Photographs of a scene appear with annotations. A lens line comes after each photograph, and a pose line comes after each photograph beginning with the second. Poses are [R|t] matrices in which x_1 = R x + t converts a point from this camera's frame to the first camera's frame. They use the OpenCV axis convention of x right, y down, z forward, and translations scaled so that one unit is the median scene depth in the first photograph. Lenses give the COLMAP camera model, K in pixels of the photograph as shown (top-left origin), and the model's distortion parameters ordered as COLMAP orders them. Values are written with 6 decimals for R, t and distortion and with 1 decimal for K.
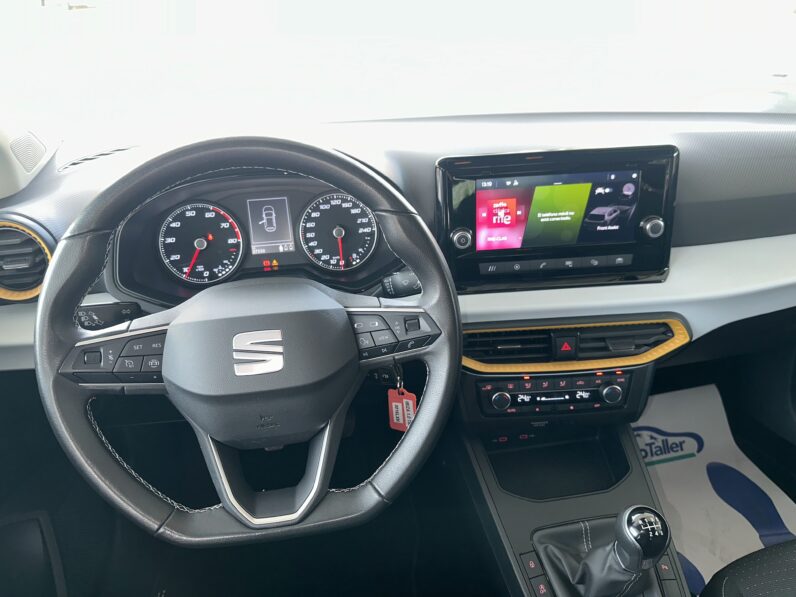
lens RADIAL K [[570.6, 0, 398.0], [0, 570.6, 298.5], [0, 0, 1]] dist [0.134505, -0.245960]
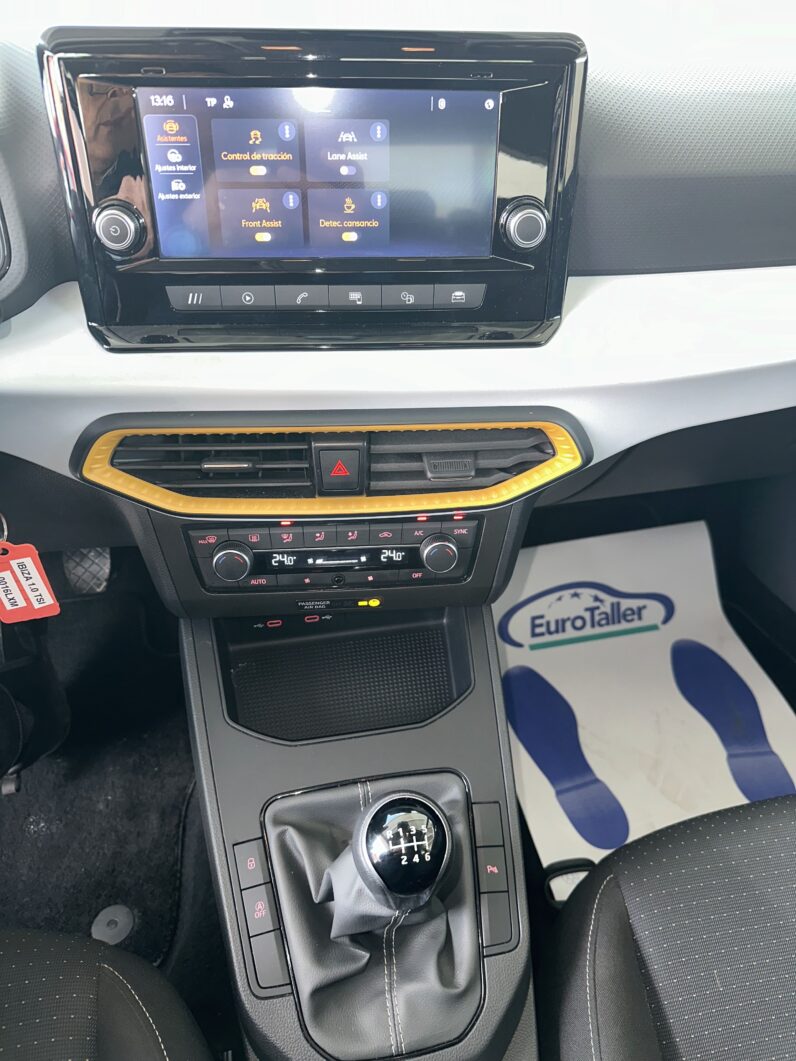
lens RADIAL K [[760.6, 0, 398.0], [0, 760.6, 530.5], [0, 0, 1]] dist [0.134505, -0.245960]
pose [[0.998189, 0.032368, 0.050708, 0.291253], [-0.041856, 0.979119, 0.198930, 0.001334], [-0.043210, -0.200692, 0.978701, 0.310619]]
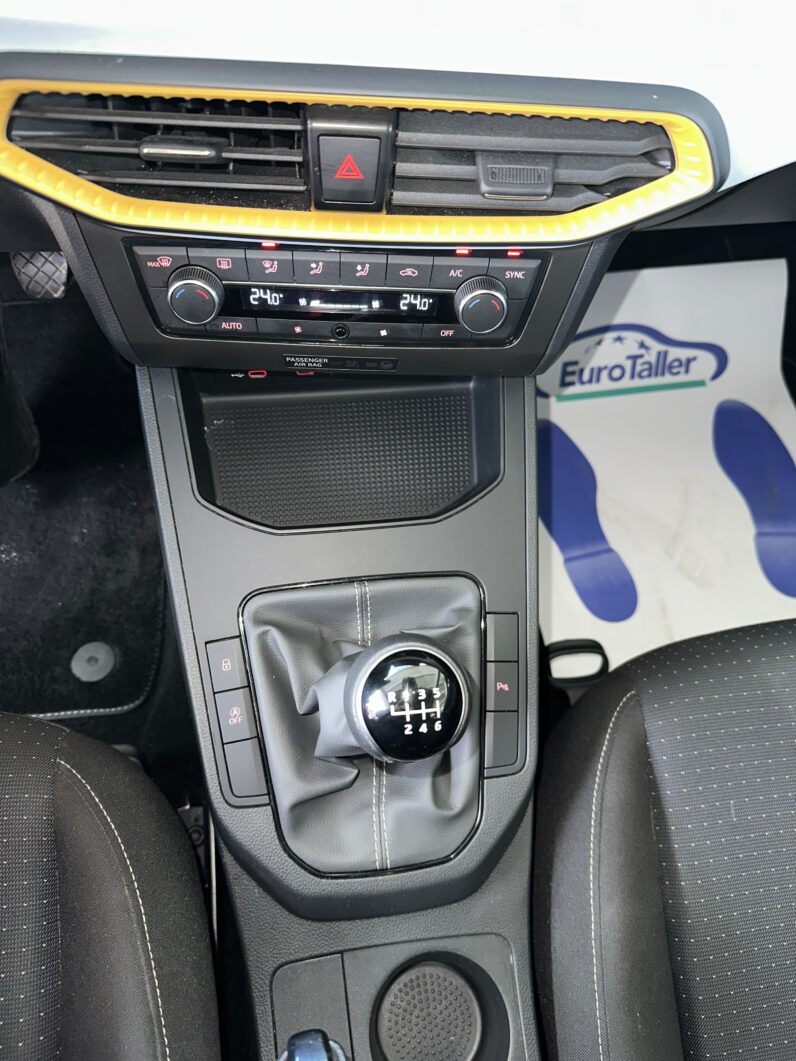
lens RADIAL K [[776.9, 0, 394.2], [0, 776.9, 534.3], [0, 0, 1]] dist [0.053542, -0.135617]
pose [[0.994338, 0.082127, 0.067430, 0.285524], [-0.105643, 0.832402, 0.544009, 0.011148], [-0.011451, -0.548053, 0.836365, 0.476865]]
